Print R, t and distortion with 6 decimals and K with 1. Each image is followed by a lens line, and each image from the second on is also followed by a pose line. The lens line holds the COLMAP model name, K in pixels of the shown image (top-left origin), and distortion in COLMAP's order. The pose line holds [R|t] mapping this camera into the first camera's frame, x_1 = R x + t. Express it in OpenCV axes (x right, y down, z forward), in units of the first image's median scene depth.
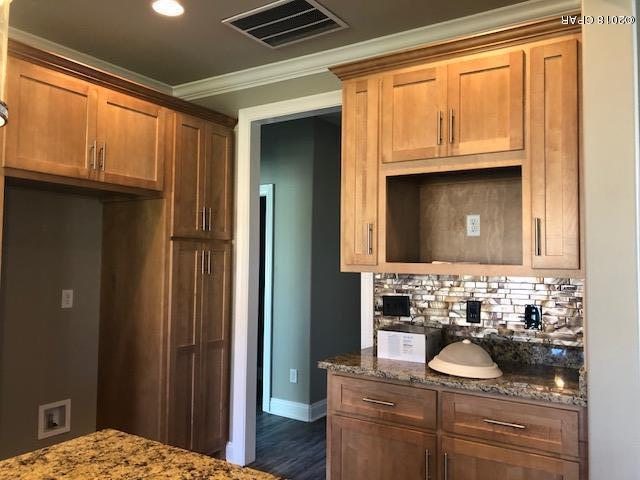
lens RADIAL K [[525.5, 0, 318.2], [0, 525.5, 236.1], [0, 0, 1]] dist [0.002976, 0.010108]
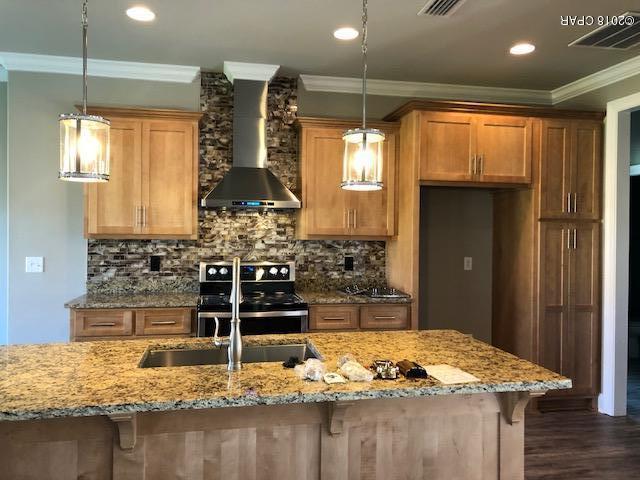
lens RADIAL K [[525.5, 0, 319.9], [0, 525.5, 237.8], [0, 0, 1]] dist [0.002976, 0.010108]
pose [[0.694304, 0.007267, -0.719645, 0.263032], [0.029508, 0.998821, 0.038555, -0.016402], [0.719076, -0.048004, 0.693271, -0.261747]]
